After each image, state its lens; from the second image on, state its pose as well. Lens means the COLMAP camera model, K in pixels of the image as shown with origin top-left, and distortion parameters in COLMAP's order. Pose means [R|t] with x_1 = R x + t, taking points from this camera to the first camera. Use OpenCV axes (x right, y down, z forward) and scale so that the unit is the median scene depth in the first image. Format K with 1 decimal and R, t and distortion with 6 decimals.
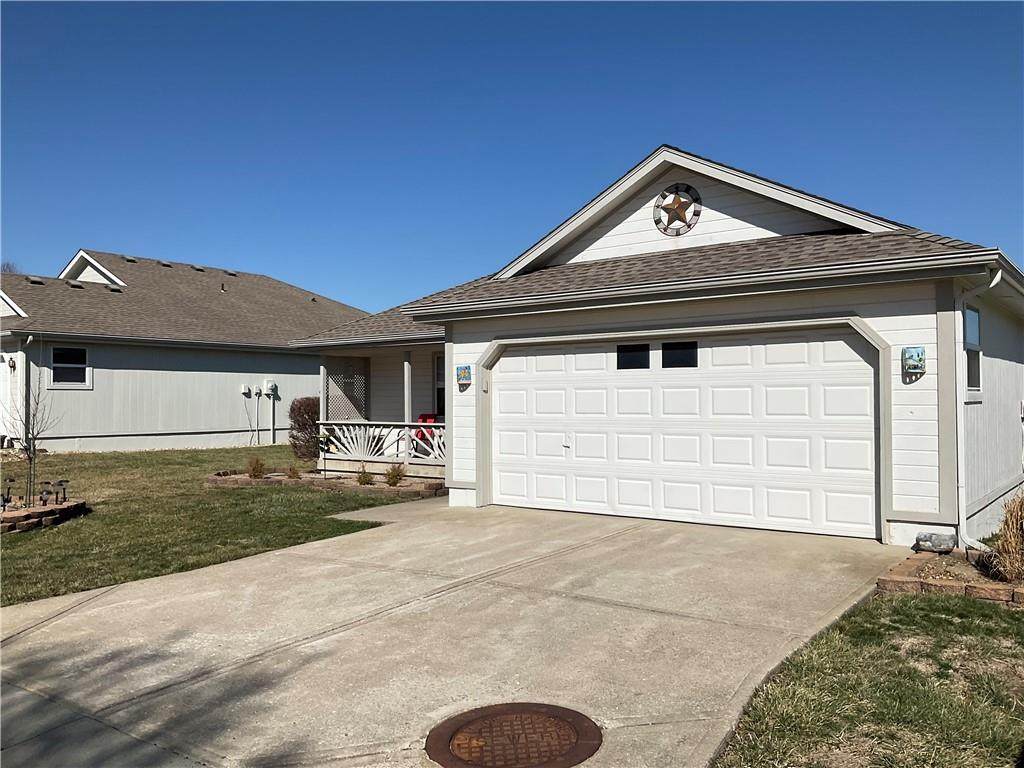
lens RADIAL K [[850.4, 0, 512.0], [0, 850.4, 384.0], [0, 0, 1]] dist [0.003115, -0.107926]
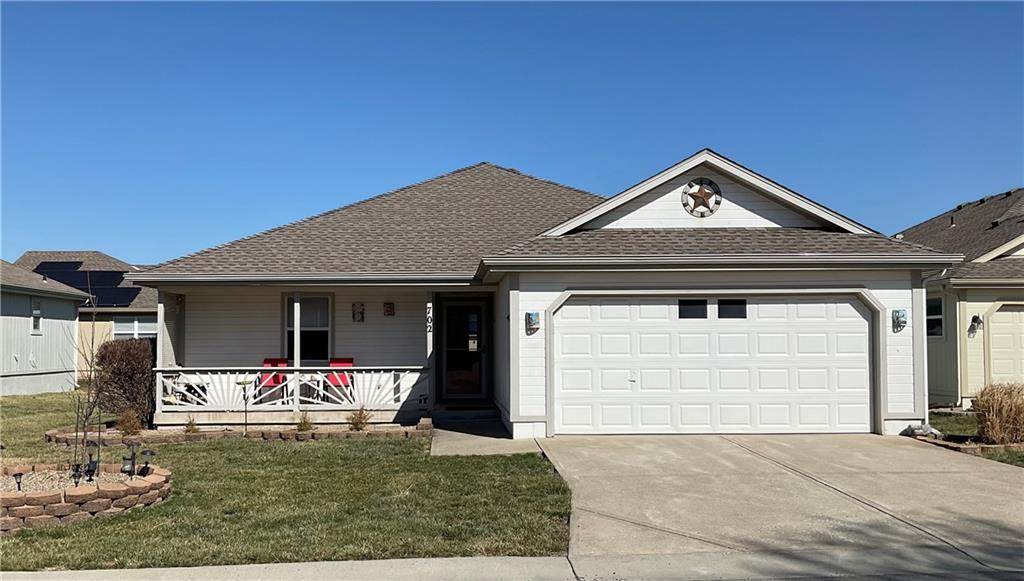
lens RADIAL K [[926.3, 0, 512.0], [0, 926.3, 290.5], [0, 0, 1]] dist [0.007009, -0.003278]
pose [[0.772308, 0.037386, 0.634147, -0.934364], [-0.011816, 0.998939, -0.044502, 0.005610], [-0.635139, 0.026876, 0.771930, 0.084699]]
